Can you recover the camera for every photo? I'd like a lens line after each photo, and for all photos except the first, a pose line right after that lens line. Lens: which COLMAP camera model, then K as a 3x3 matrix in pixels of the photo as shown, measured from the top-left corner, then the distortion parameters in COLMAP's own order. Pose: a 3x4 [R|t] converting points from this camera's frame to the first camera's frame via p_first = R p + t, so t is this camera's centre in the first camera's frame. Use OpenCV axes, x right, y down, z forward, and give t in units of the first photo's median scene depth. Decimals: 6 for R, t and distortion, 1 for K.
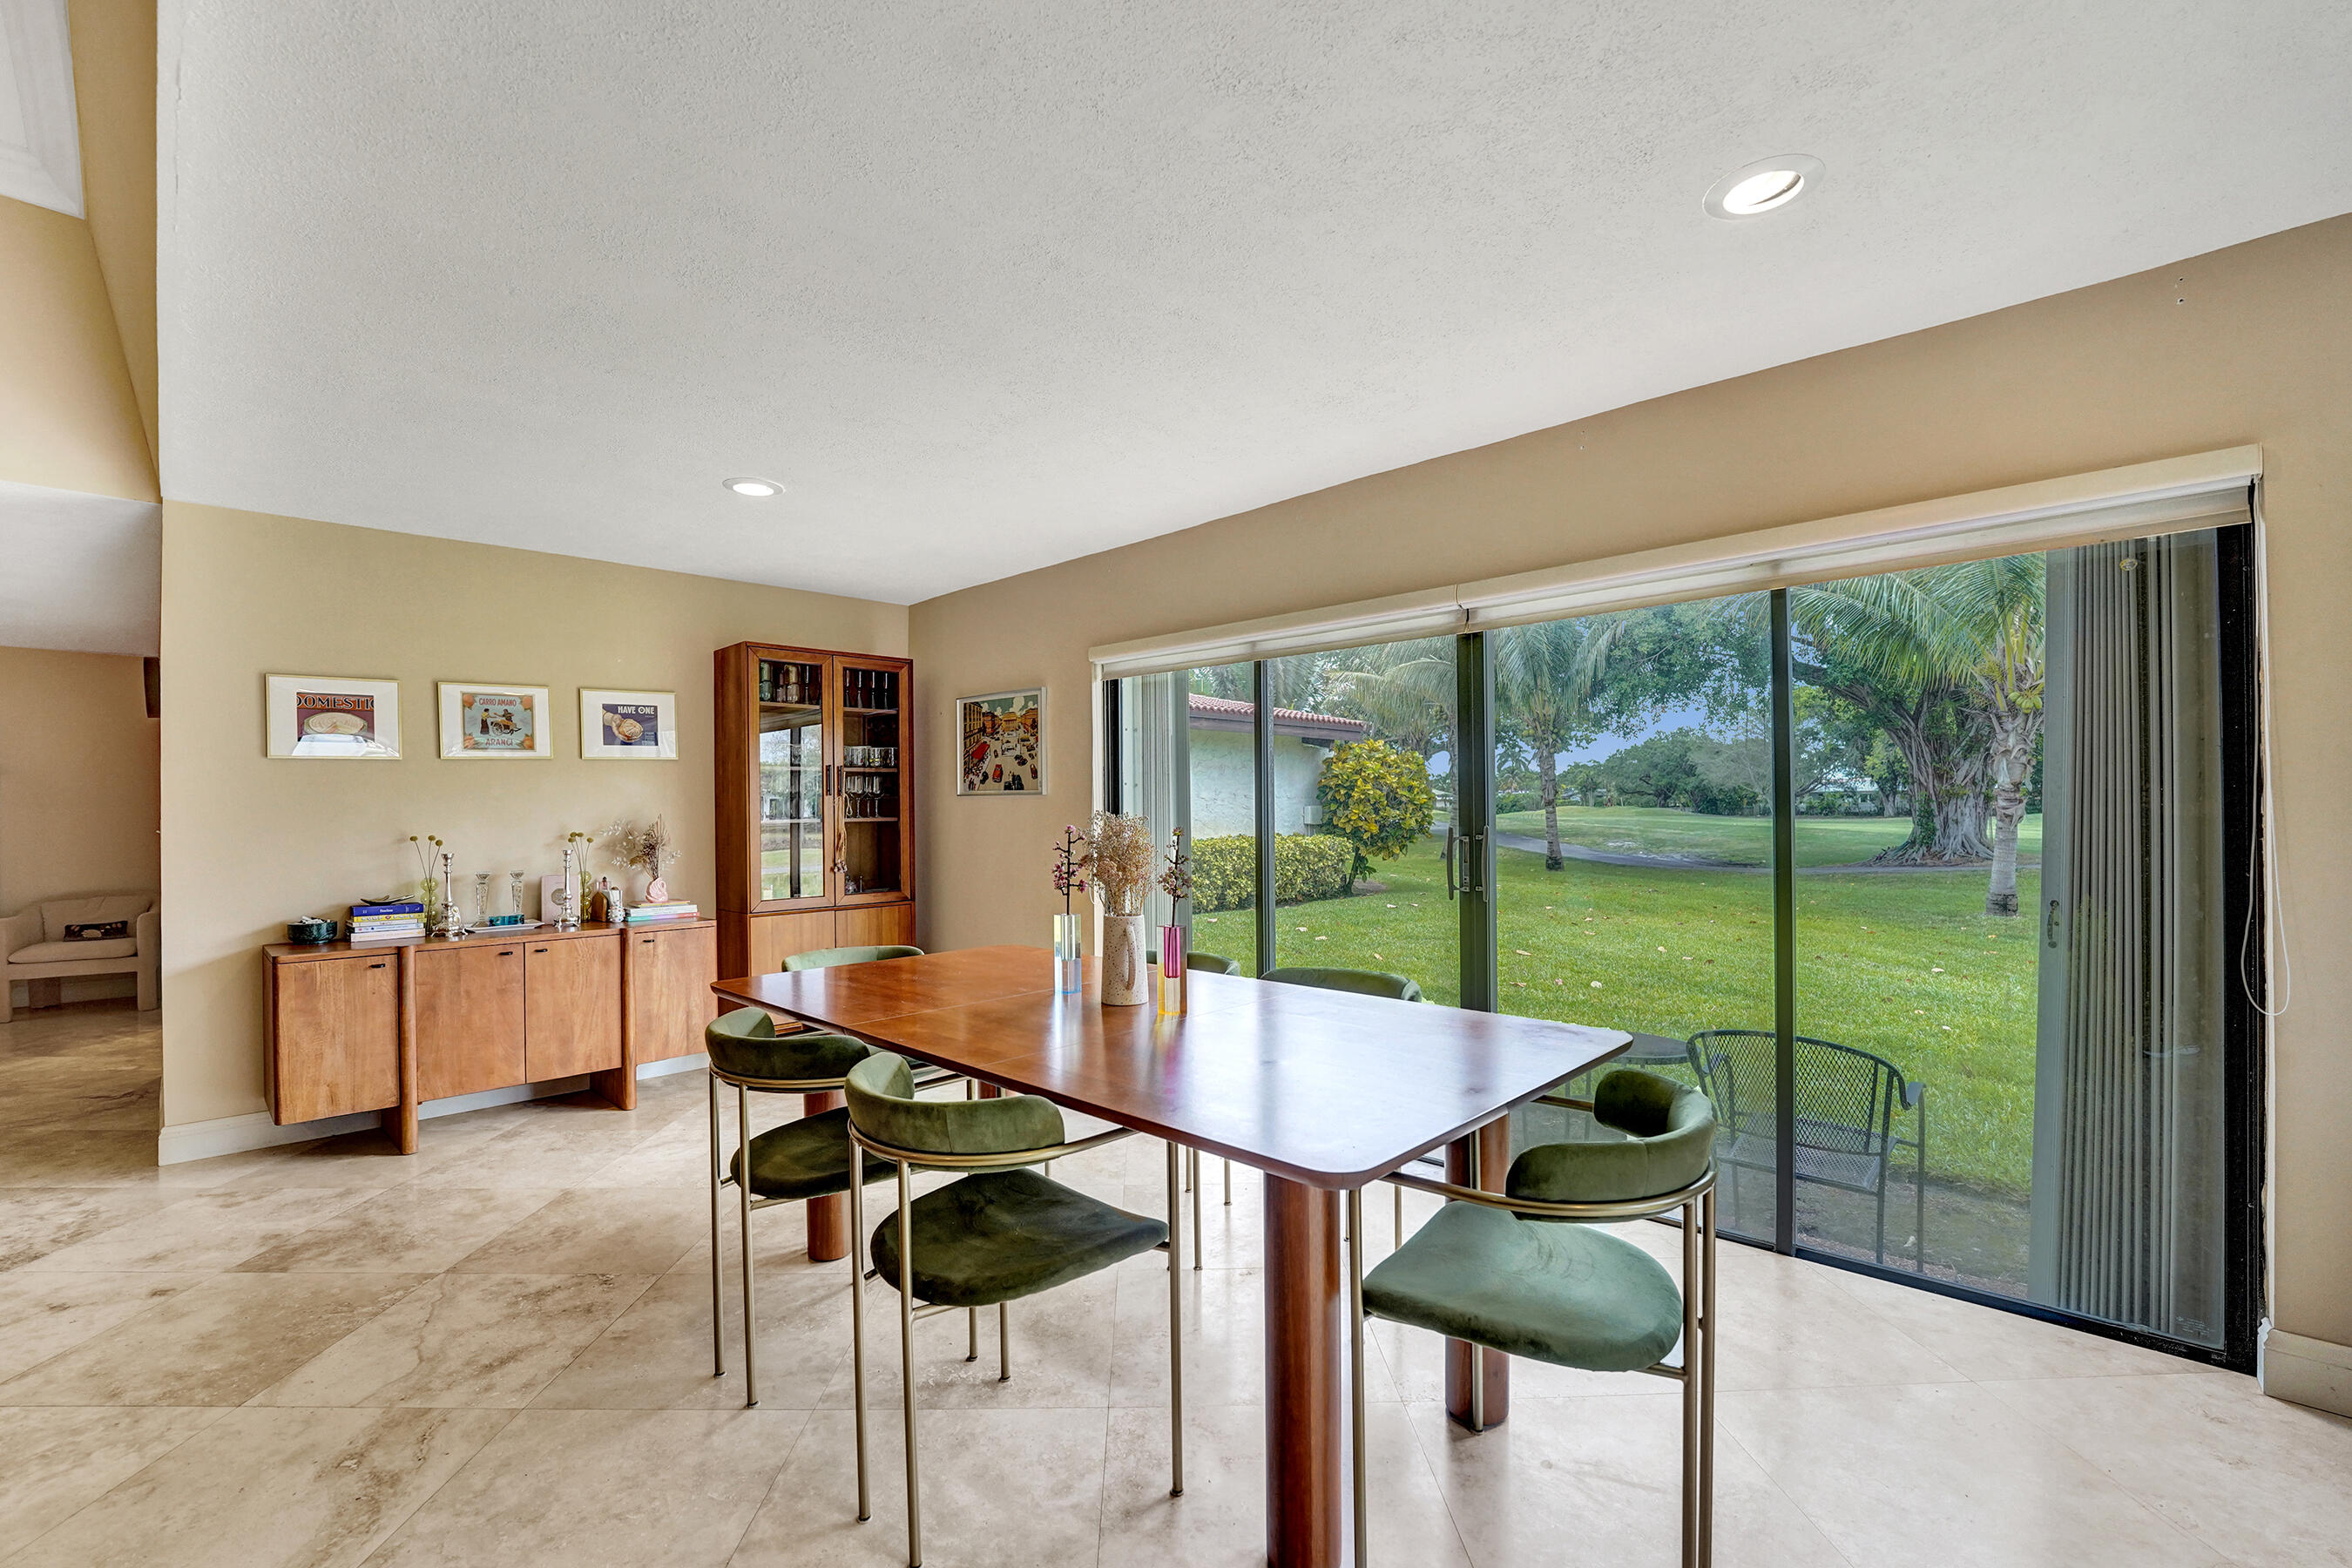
lens RADIAL K [[990.2, 0, 1159.5], [0, 990.2, 806.7], [0, 0, 1]] dist [-0.024918, -0.000070]
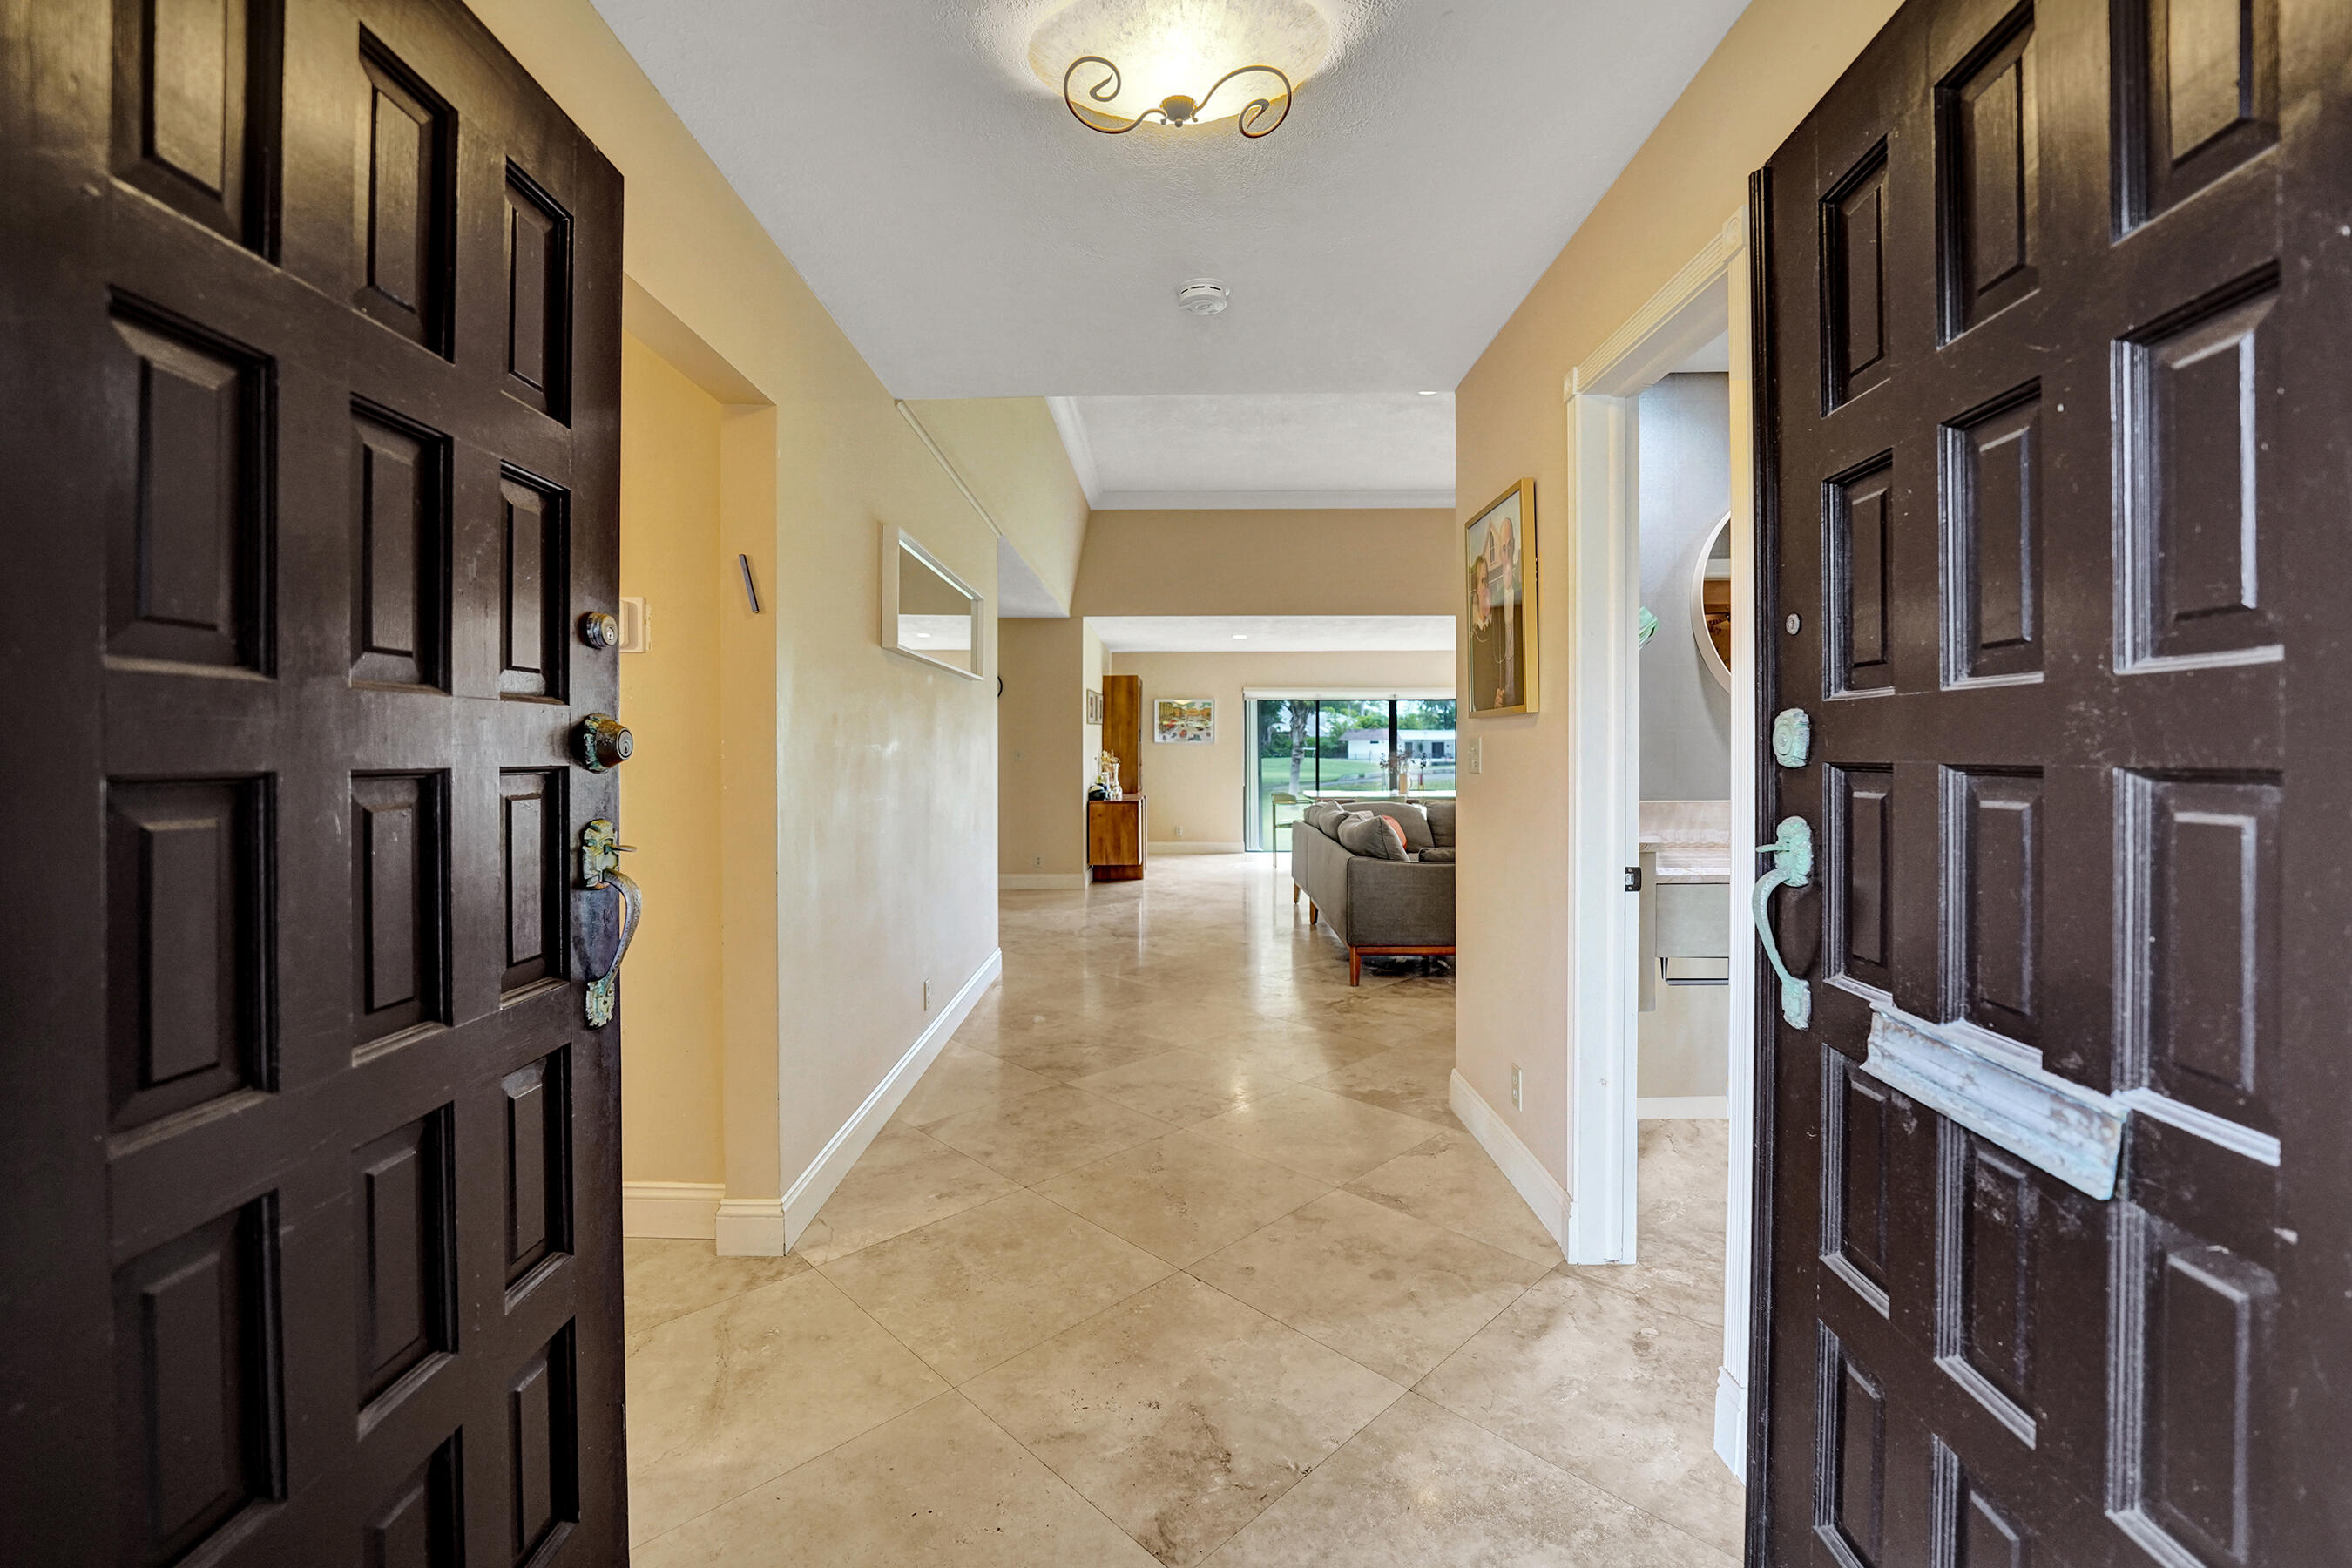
lens RADIAL K [[978.5, 0, 1169.3], [0, 978.5, 755.6], [0, 0, 1]] dist [-0.000175, 0.000032]
pose [[0.722014, 0.008171, 0.691830, -2.109888], [-0.008804, 0.999958, -0.002622, 0.029492], [-0.691822, -0.004198, 0.722056, -0.777070]]
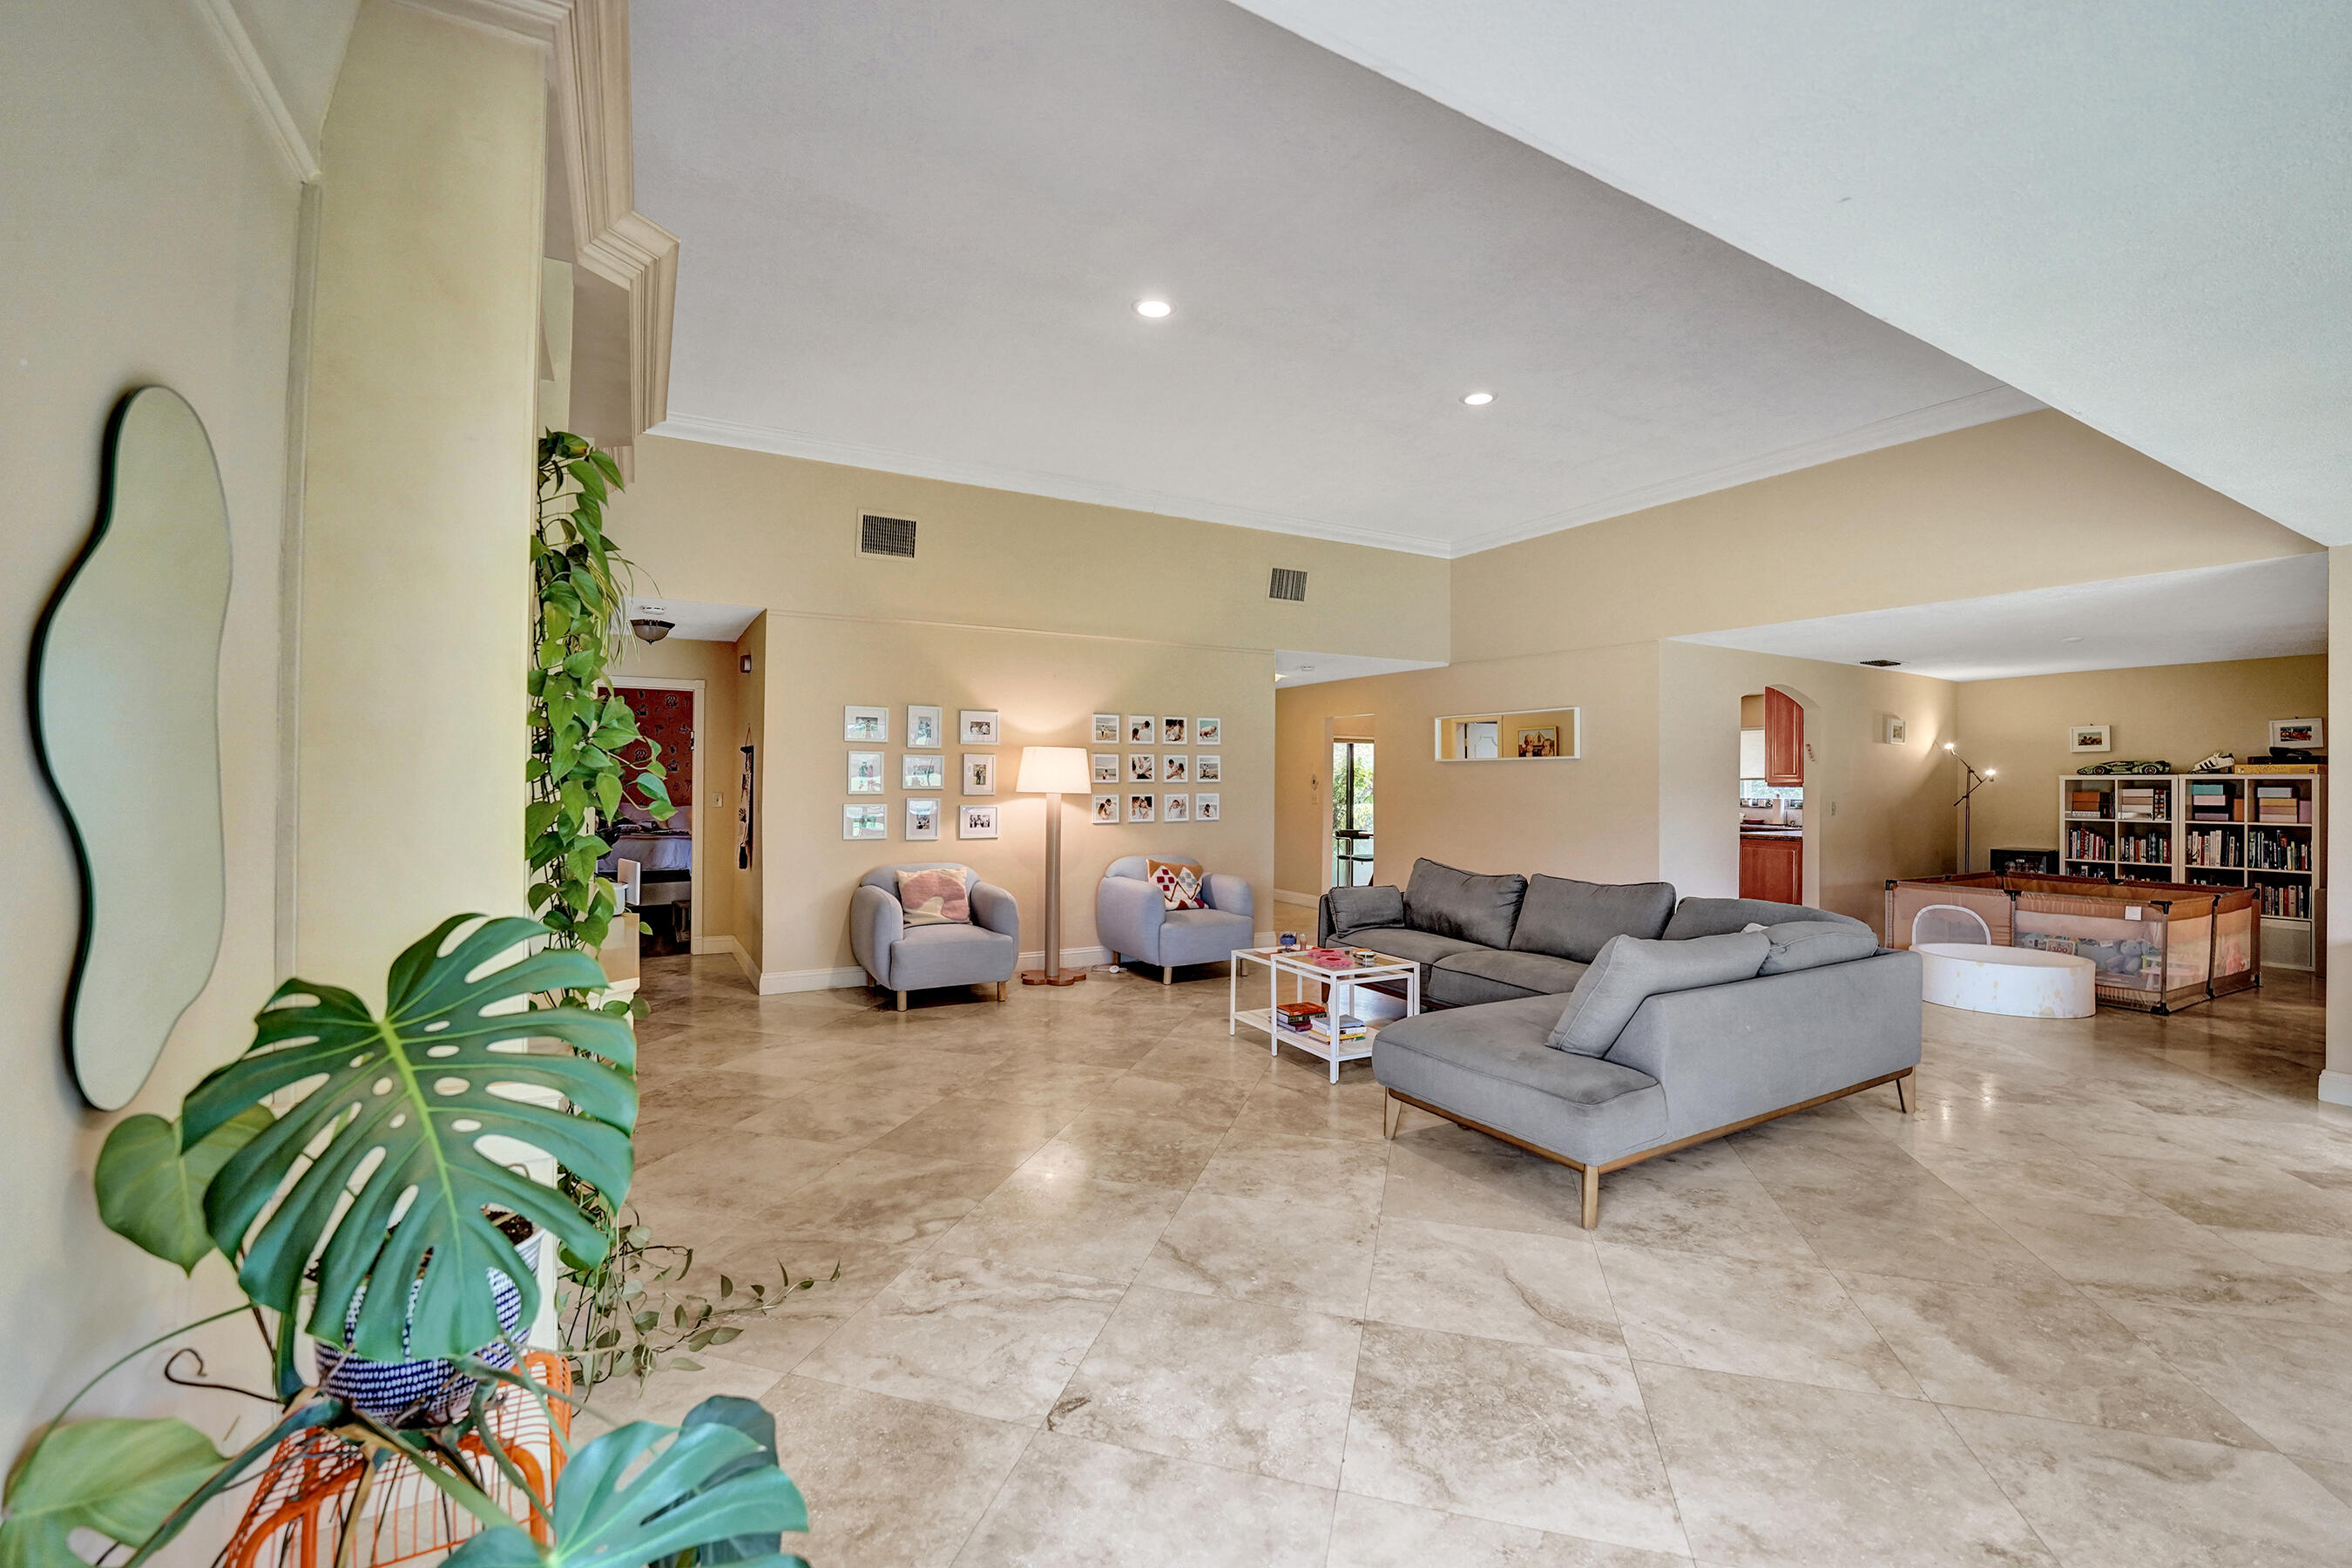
lens RADIAL K [[968.9, 0, 1170.2], [0, 968.9, 775.7], [0, 0, 1]] dist [-0.023770, 0.002332]
pose [[-0.282876, 0.002002, -0.959154, 0.406439], [-0.004208, 0.999986, 0.003329, -0.026843], [0.959147, 0.004977, -0.282863, -0.048295]]
